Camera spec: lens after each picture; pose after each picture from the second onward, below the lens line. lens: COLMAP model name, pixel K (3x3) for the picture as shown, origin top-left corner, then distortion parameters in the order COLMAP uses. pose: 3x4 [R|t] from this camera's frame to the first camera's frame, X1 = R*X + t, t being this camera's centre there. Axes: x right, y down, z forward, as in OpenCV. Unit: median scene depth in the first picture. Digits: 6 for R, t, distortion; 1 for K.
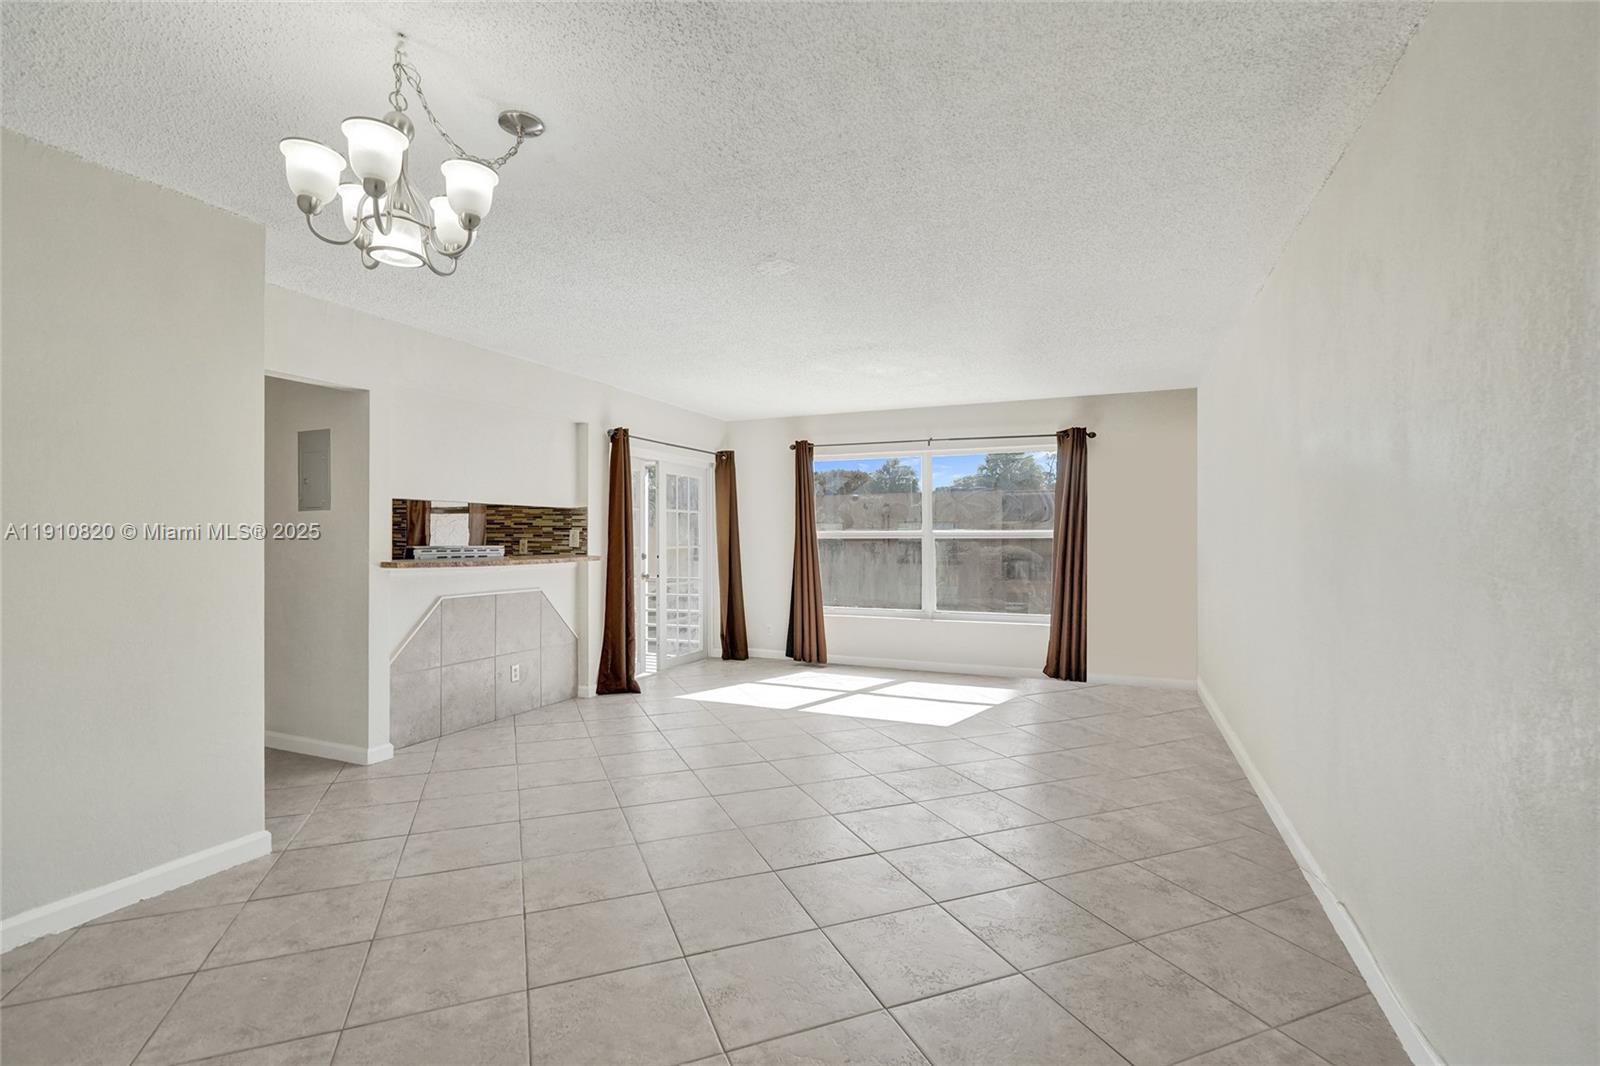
lens RADIAL K [[718.2, 0, 800.0], [0, 718.2, 533.0], [0, 0, 1]] dist [-0.001566, 0.000299]
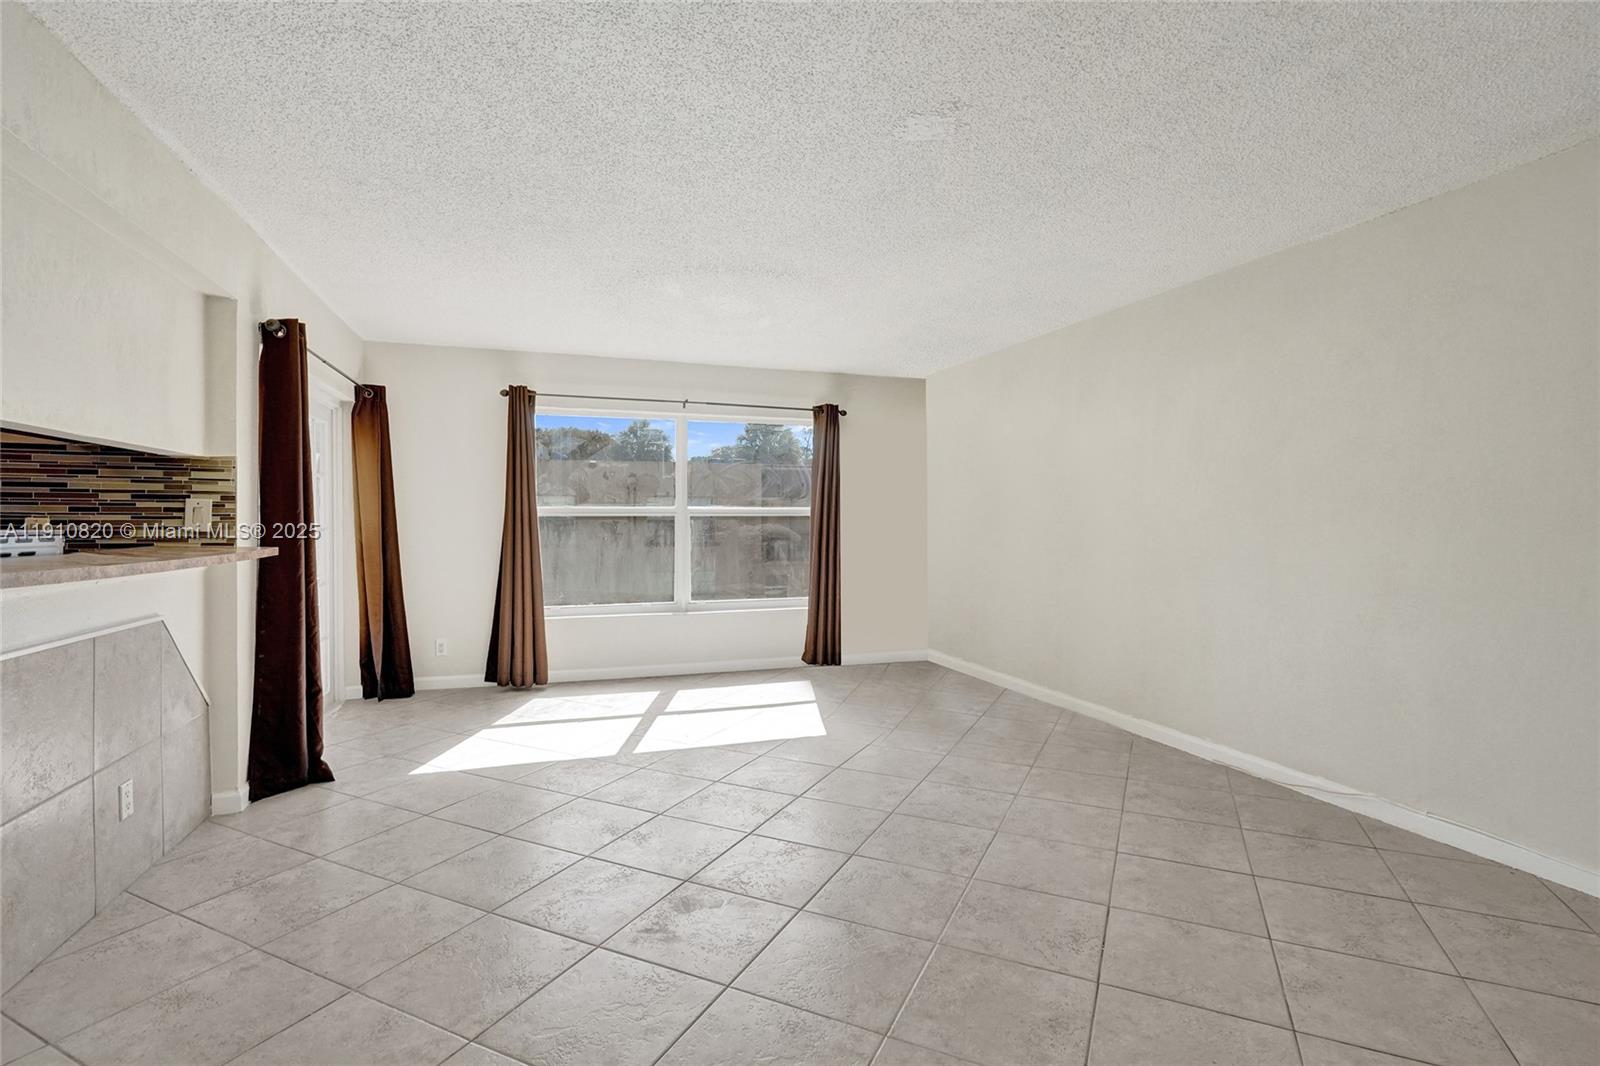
lens RADIAL K [[740.1, 0, 794.5], [0, 740.1, 488.0], [0, 0, 1]] dist [-0.002388, 0.000946]
pose [[0.747899, 0.026323, 0.663290, -0.322348], [-0.003286, 0.999348, -0.035955, 0.005425], [-0.663804, 0.024712, 0.747498, 0.275371]]
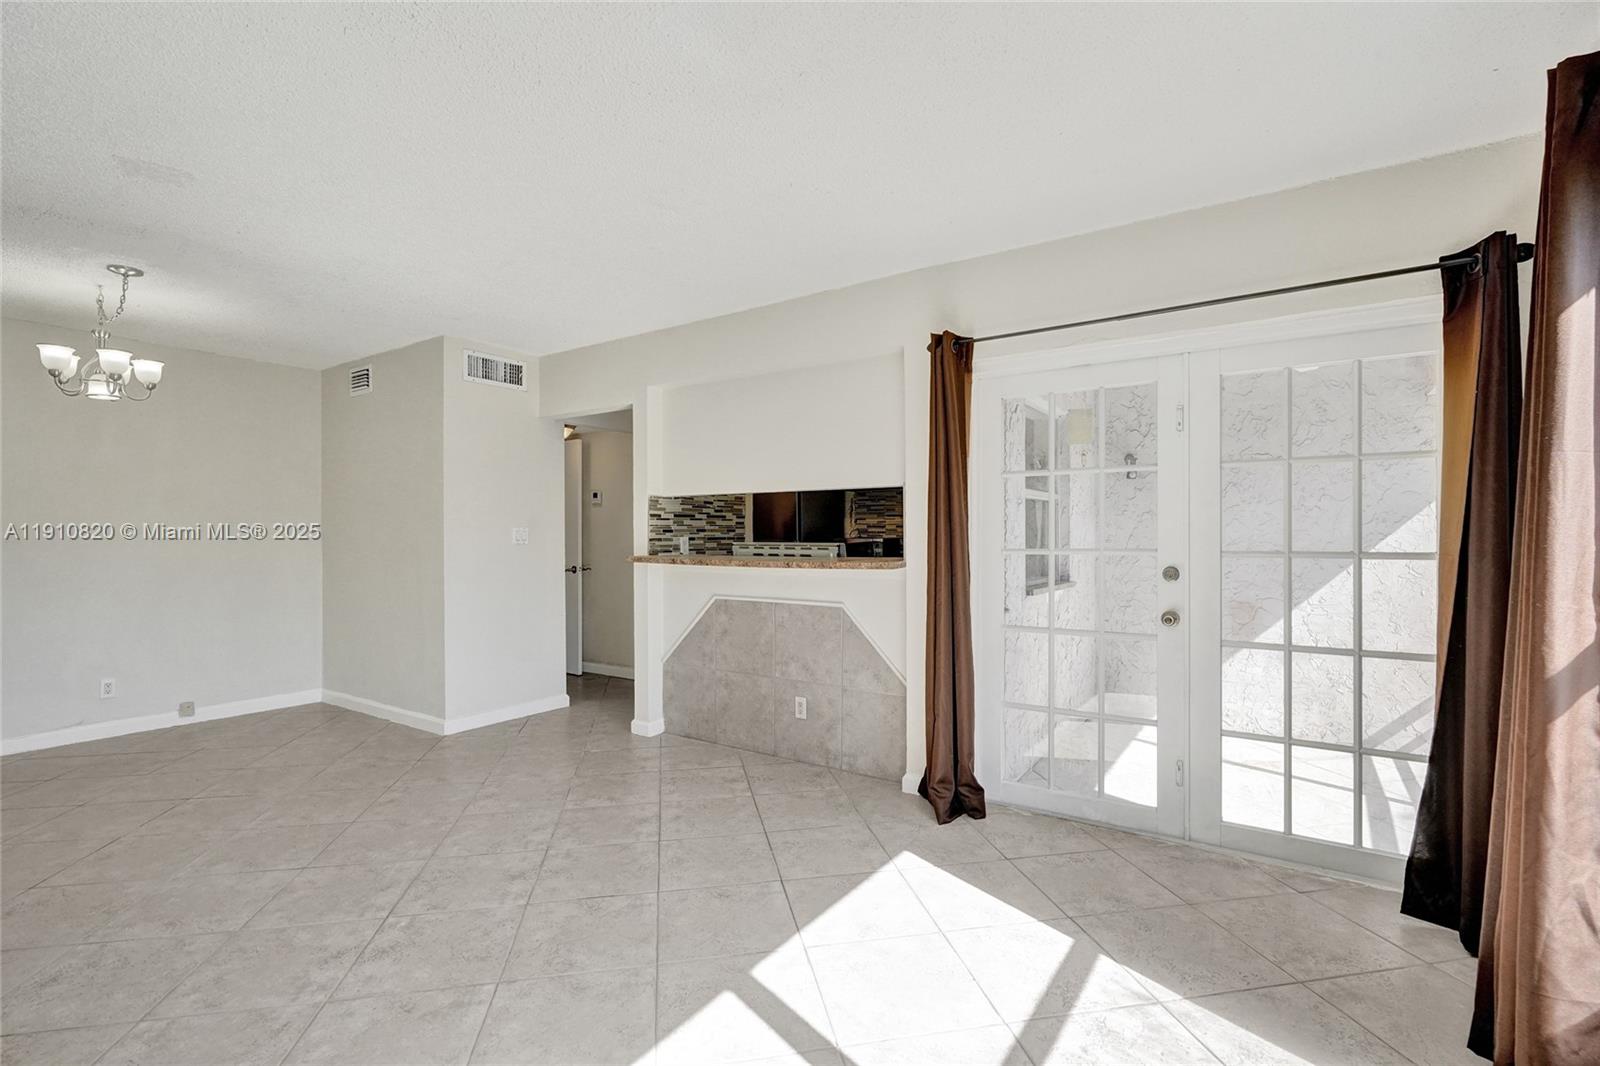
lens RADIAL K [[715.6, 0, 800.9], [0, 715.6, 555.4], [0, 0, 1]] dist [-0.000566, 0.000678]
pose [[-0.188154, 0.025230, -0.981815, 0.293938], [0.010632, 0.999664, 0.023651, 0.009354], [0.982082, -0.005988, -0.188359, 0.931304]]
